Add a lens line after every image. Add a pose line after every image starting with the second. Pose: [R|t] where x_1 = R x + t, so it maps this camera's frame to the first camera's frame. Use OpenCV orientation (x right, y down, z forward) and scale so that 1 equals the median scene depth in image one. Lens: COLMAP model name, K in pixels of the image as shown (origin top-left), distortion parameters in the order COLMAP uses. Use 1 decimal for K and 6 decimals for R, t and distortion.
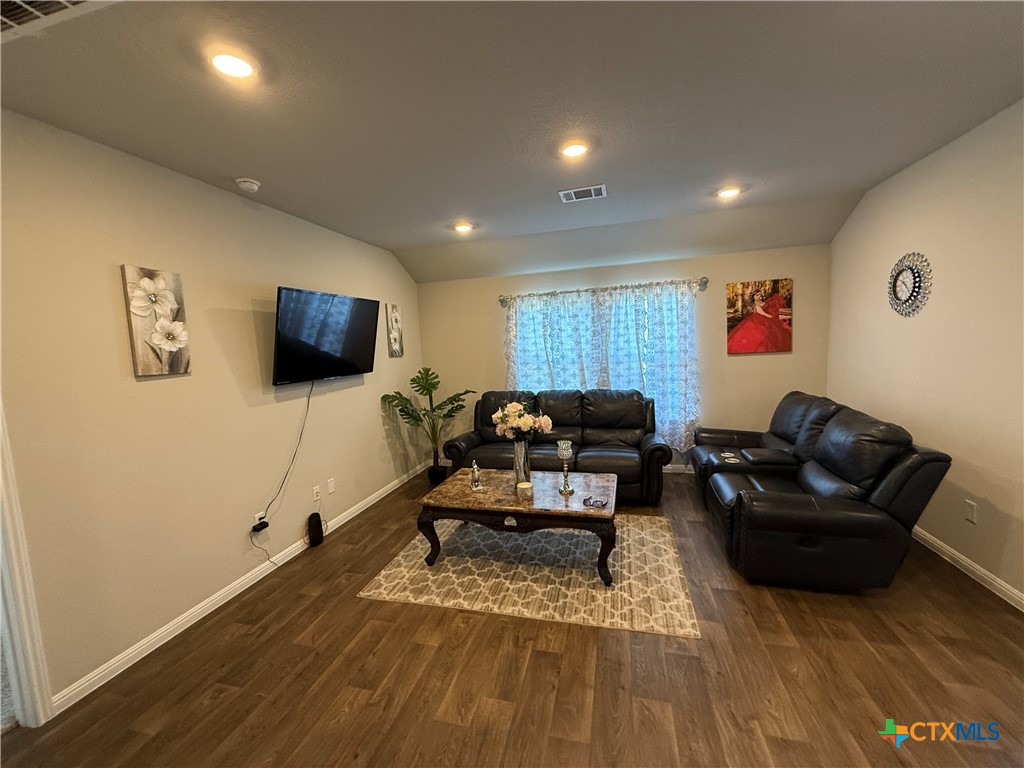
lens RADIAL K [[407.1, 0, 511.6], [0, 407.1, 386.9], [0, 0, 1]] dist [0.001089, -0.000314]
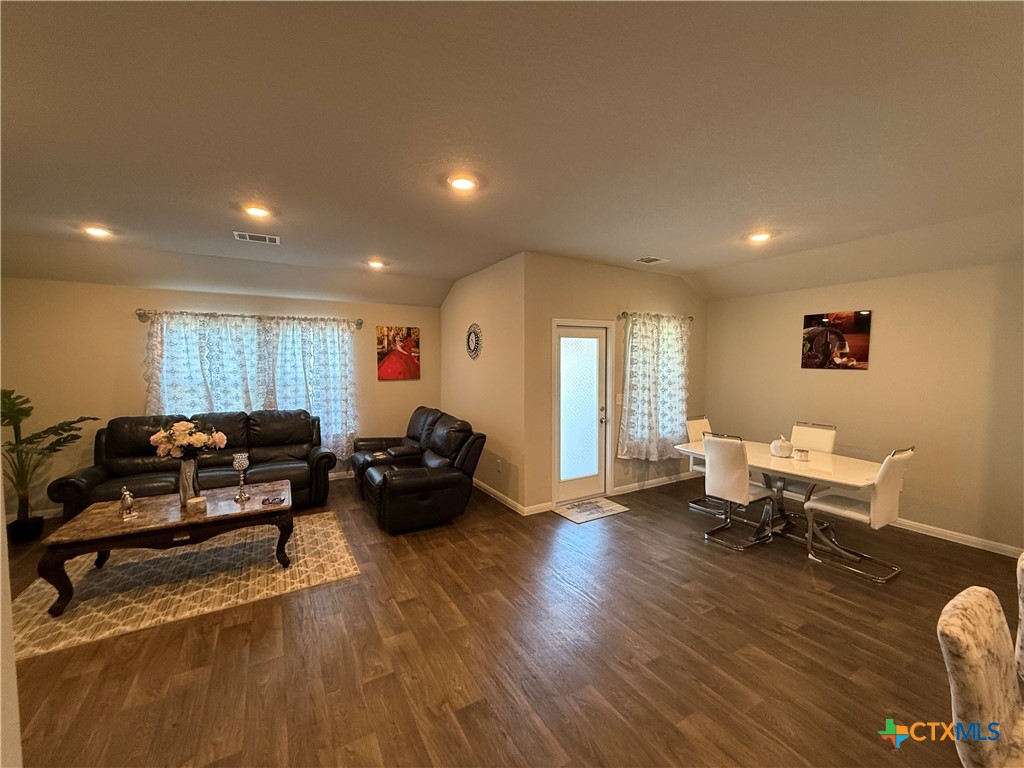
lens RADIAL K [[407.1, 0, 506.4], [0, 407.1, 380.5], [0, 0, 1]] dist [0.001089, -0.000314]
pose [[0.708420, 0.020630, 0.705490, -0.140794], [0.036593, 0.997155, -0.065903, 0.033038], [-0.704842, 0.072503, 0.705649, -0.304430]]
